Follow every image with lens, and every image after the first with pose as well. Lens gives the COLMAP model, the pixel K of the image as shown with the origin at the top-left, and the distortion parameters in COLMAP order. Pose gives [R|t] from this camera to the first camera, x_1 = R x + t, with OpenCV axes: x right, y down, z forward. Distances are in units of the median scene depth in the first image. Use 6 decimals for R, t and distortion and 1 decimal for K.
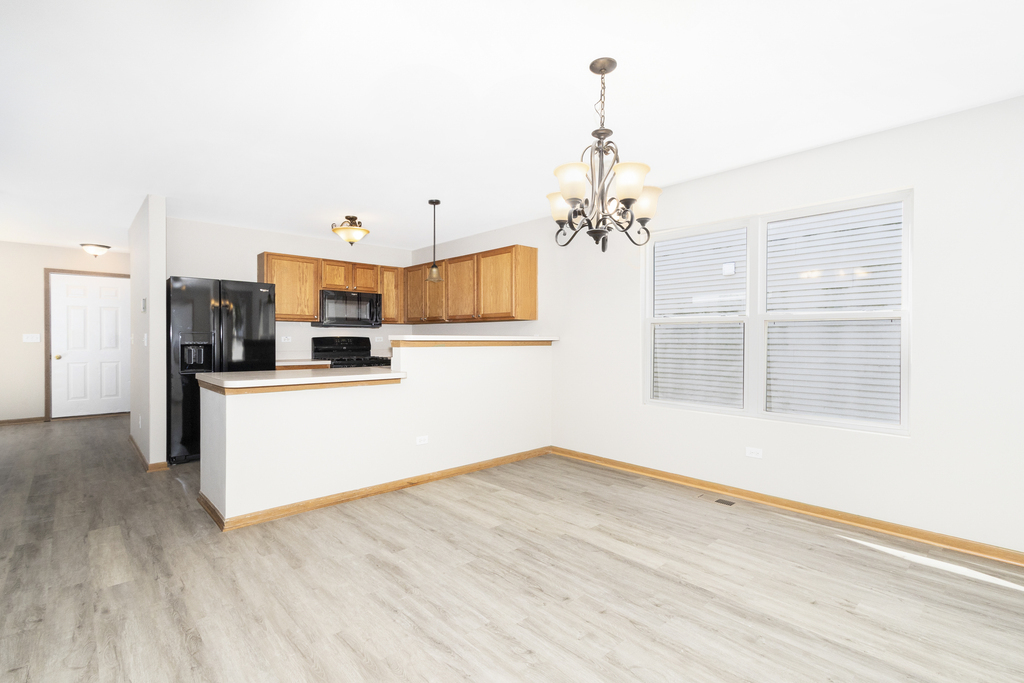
lens RADIAL K [[469.9, 0, 497.0], [0, 469.9, 340.5], [0, 0, 1]] dist [-0.000486, -0.001343]
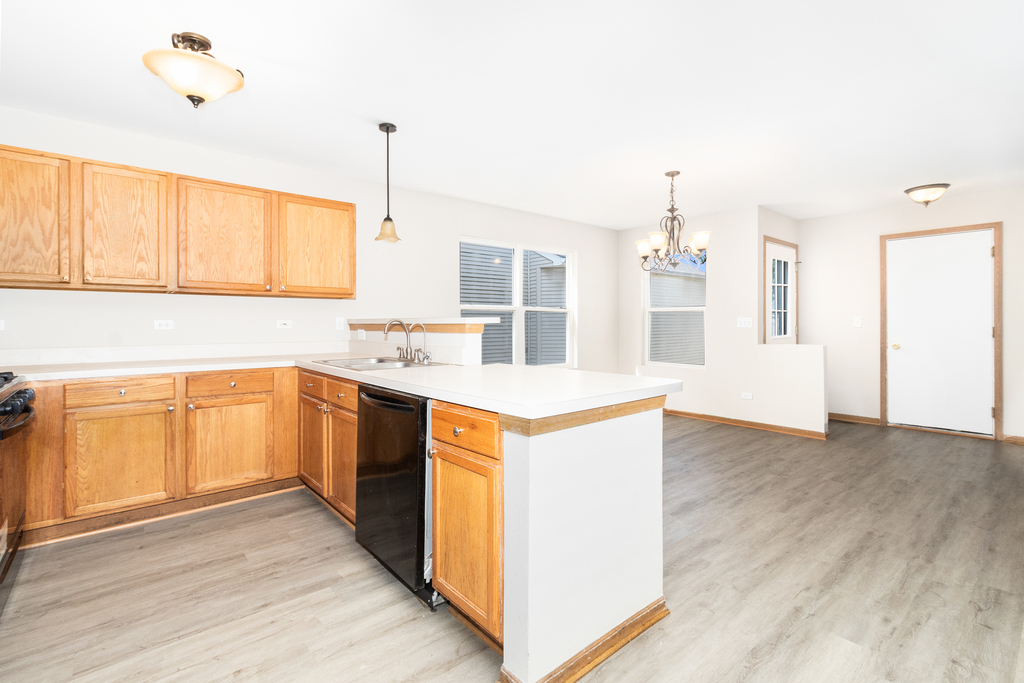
lens RADIAL K [[469.9, 0, 508.7], [0, 469.9, 325.1], [0, 0, 1]] dist [-0.000486, -0.001343]
pose [[0.036443, -0.007277, 0.999309, -1.104874], [0.005922, 0.999958, 0.007066, -0.004810], [-0.999318, 0.005660, 0.036484, 1.060554]]
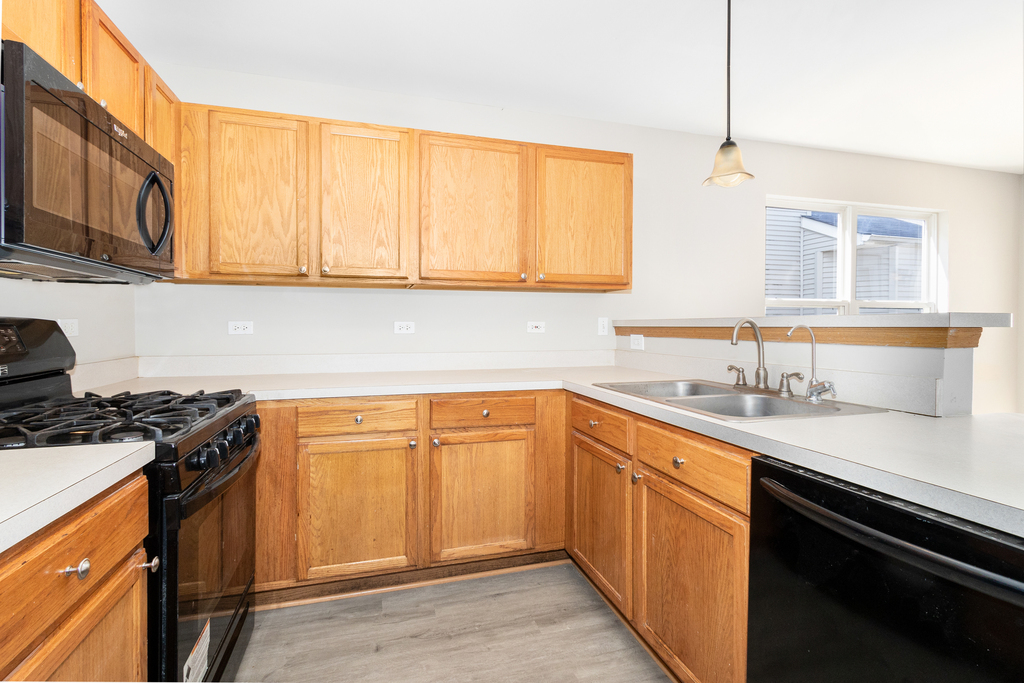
lens RADIAL K [[469.9, 0, 501.8], [0, 469.9, 329.7], [0, 0, 1]] dist [-0.000486, -0.001343]
pose [[0.443790, -0.008789, 0.896088, -0.775244], [0.005174, 0.999960, 0.007245, -0.004259], [-0.896116, 0.001421, 0.443818, 1.327238]]
